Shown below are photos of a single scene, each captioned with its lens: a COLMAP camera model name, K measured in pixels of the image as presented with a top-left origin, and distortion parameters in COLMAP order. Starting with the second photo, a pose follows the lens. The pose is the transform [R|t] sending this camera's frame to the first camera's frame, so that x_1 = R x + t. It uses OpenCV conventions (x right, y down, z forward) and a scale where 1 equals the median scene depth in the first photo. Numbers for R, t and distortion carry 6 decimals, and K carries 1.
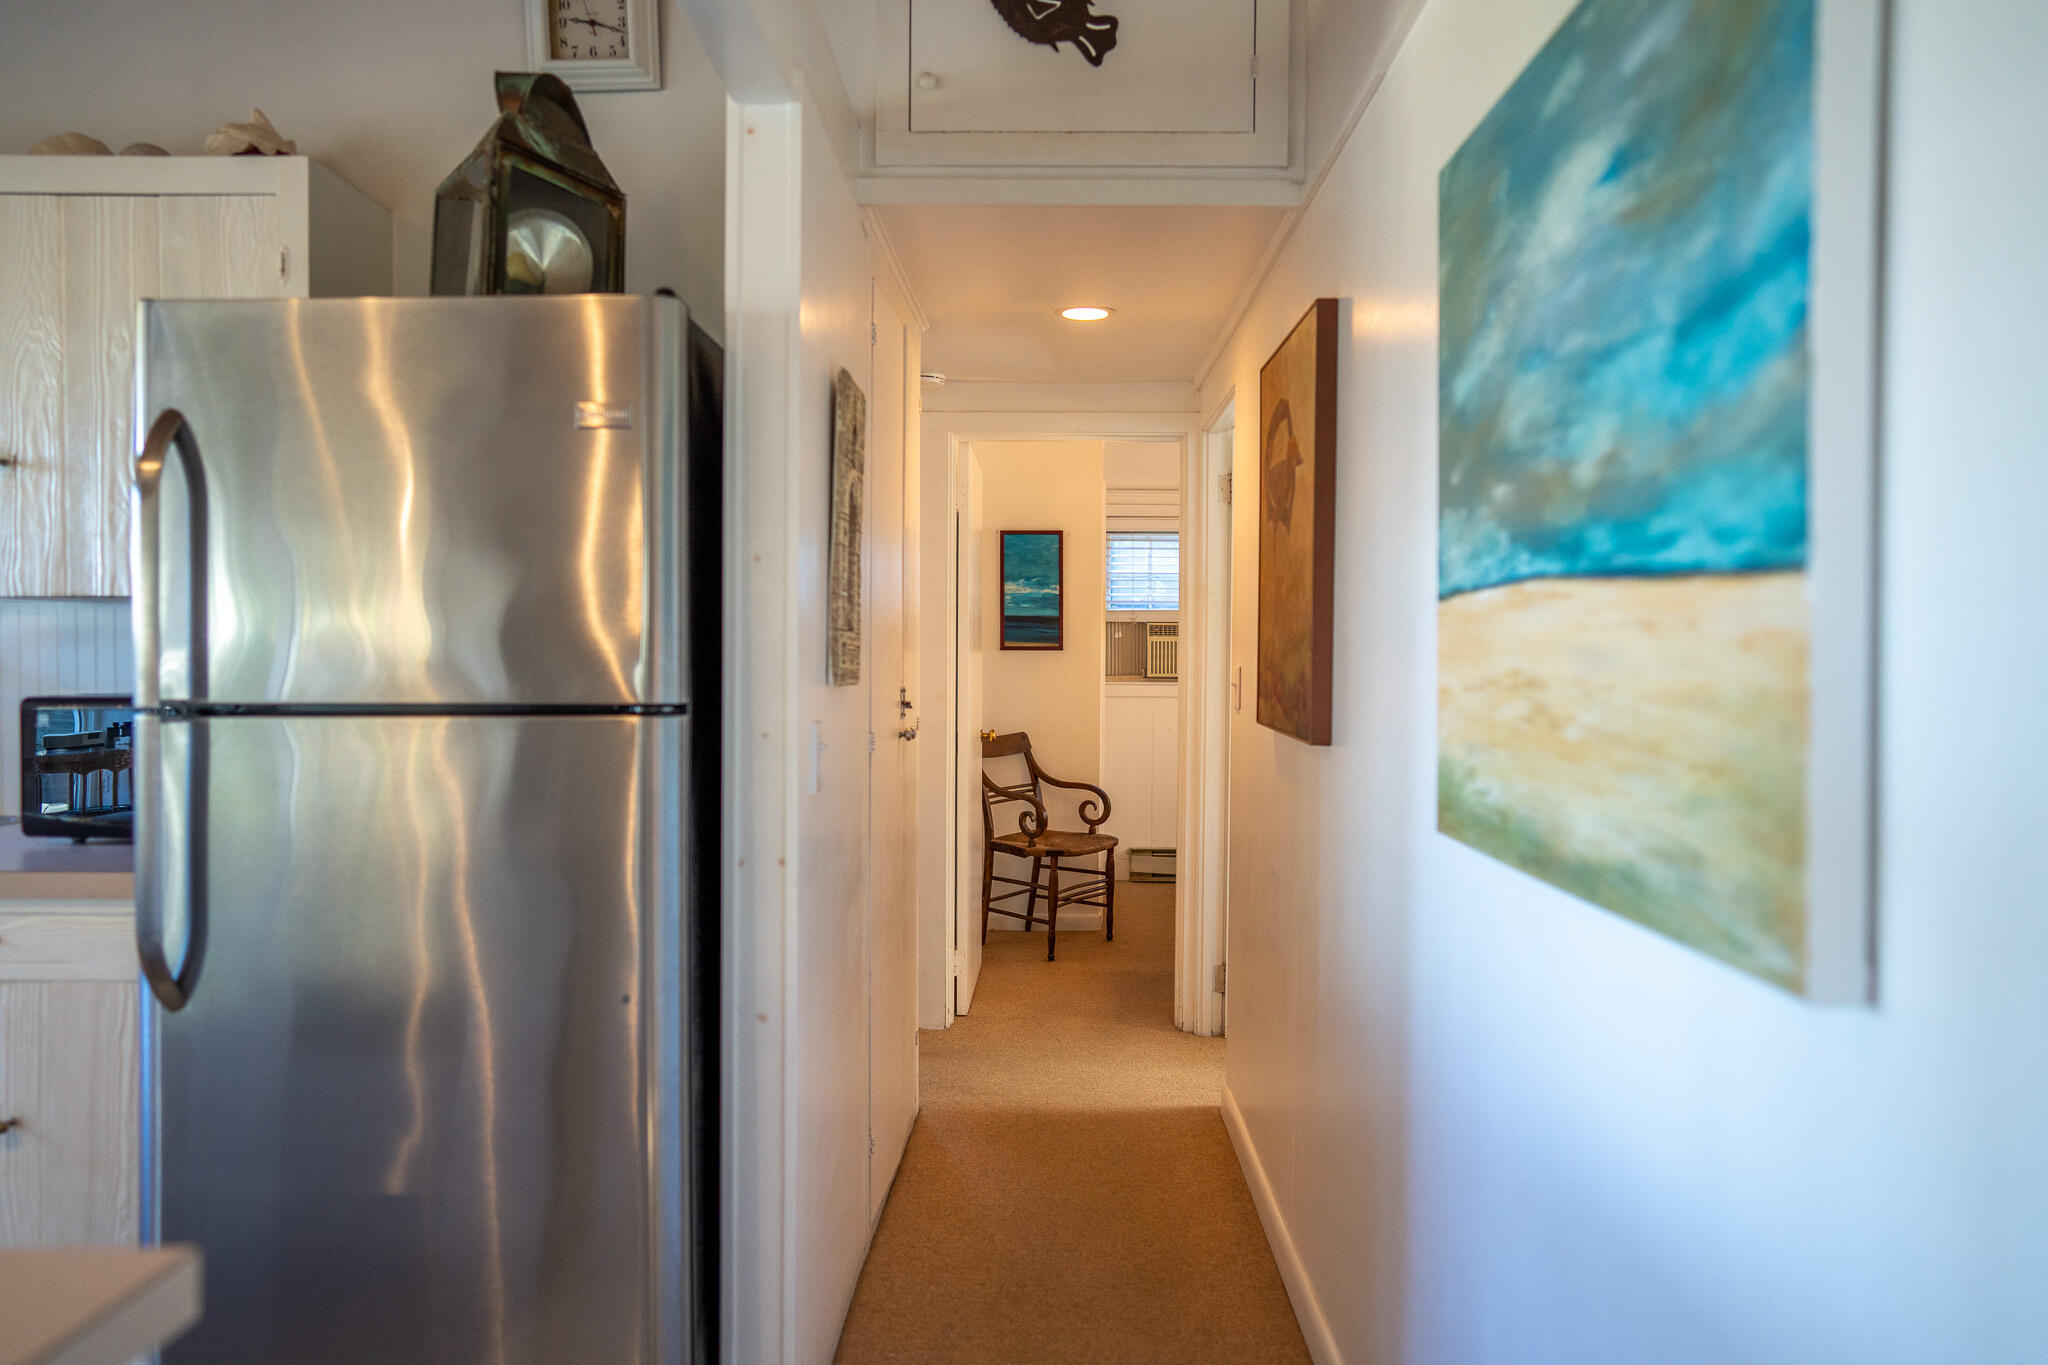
lens RADIAL K [[1355.8, 0, 1026.1], [0, 1355.8, 674.0], [0, 0, 1]] dist [-0.039815, 0.053358]
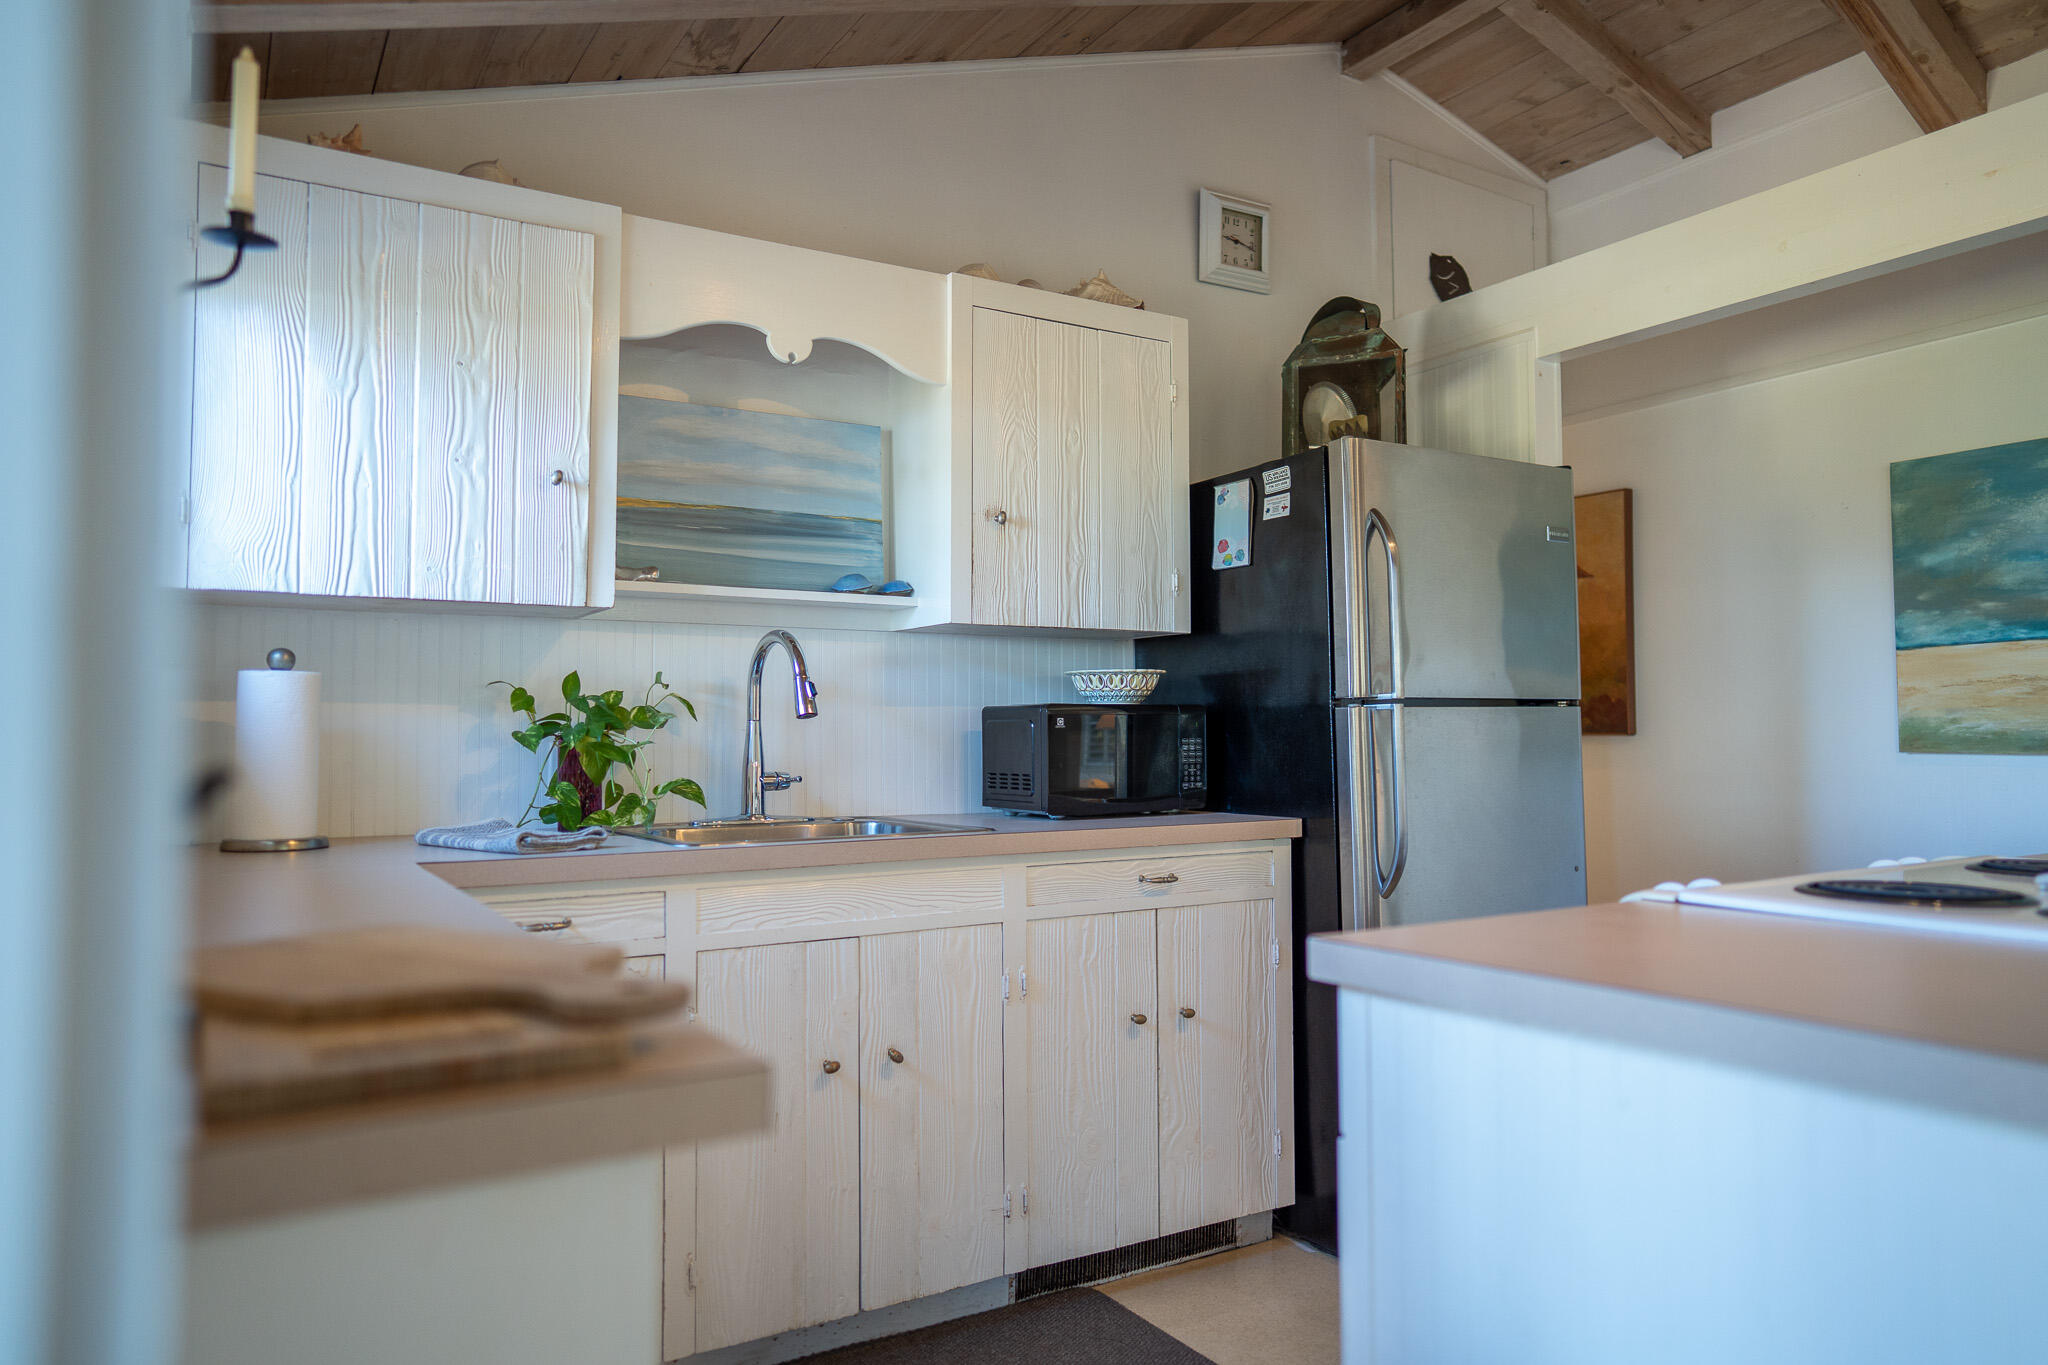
lens RADIAL K [[1355.8, 0, 1030.4], [0, 1355.8, 672.7], [0, 0, 1]] dist [-0.039815, 0.053358]
pose [[0.837892, 0.018301, 0.545529, -1.415723], [0.016389, 0.998144, -0.058656, 0.061035], [-0.545590, 0.058088, 0.836037, -0.062490]]
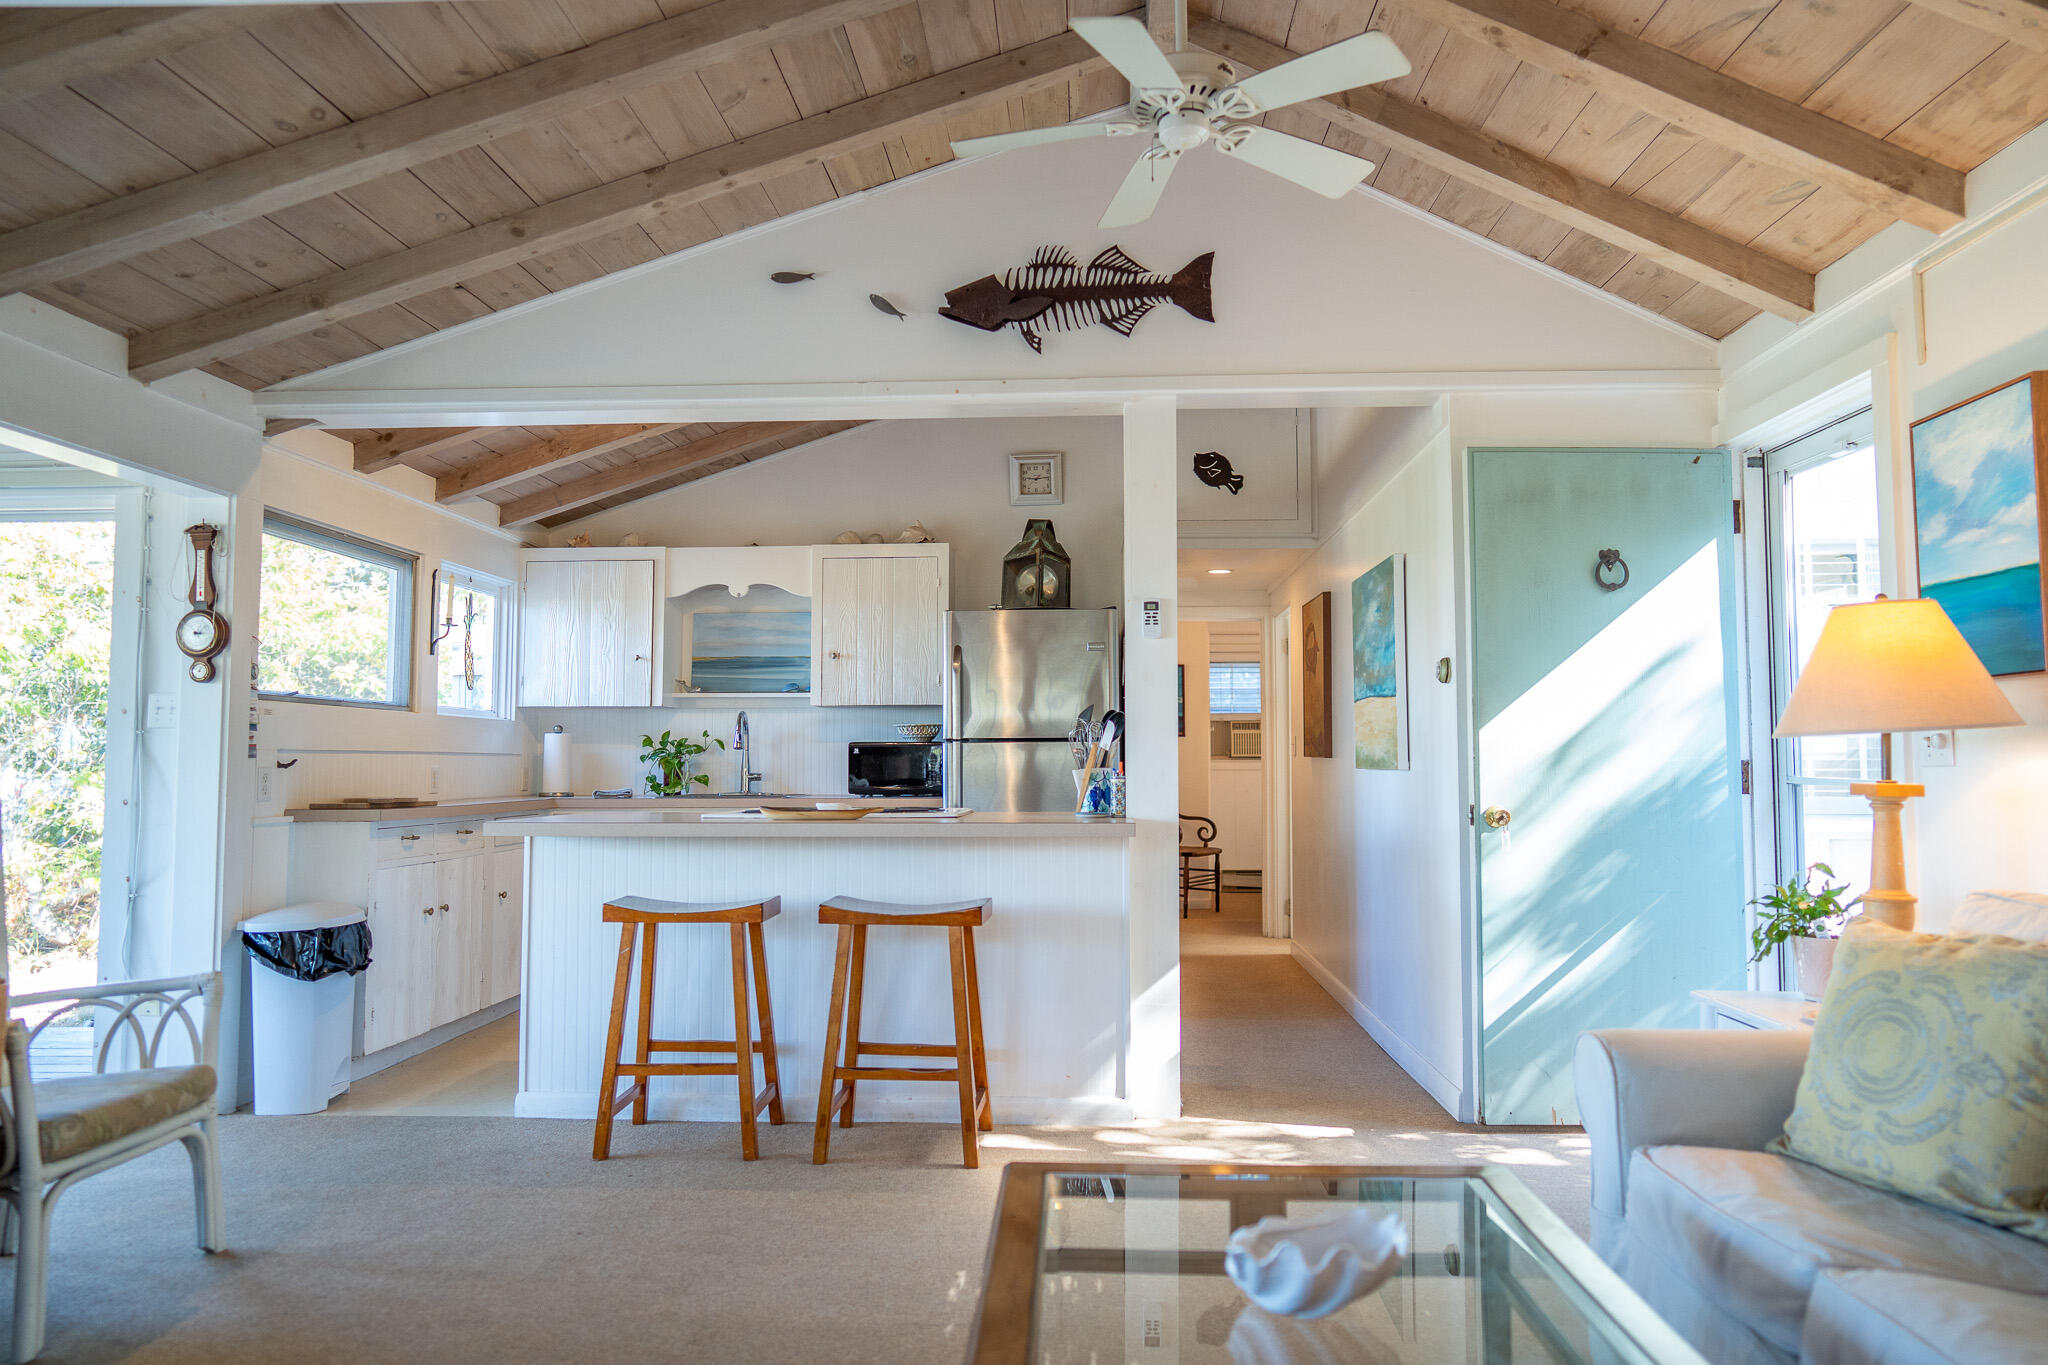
lens RADIAL K [[1355.8, 0, 1027.8], [0, 1355.8, 674.5], [0, 0, 1]] dist [-0.039815, 0.053358]
pose [[0.999470, -0.007665, -0.031652, -0.286744], [0.005091, 0.996733, -0.080613, 0.101038], [0.032167, 0.080409, 0.996243, -1.683485]]
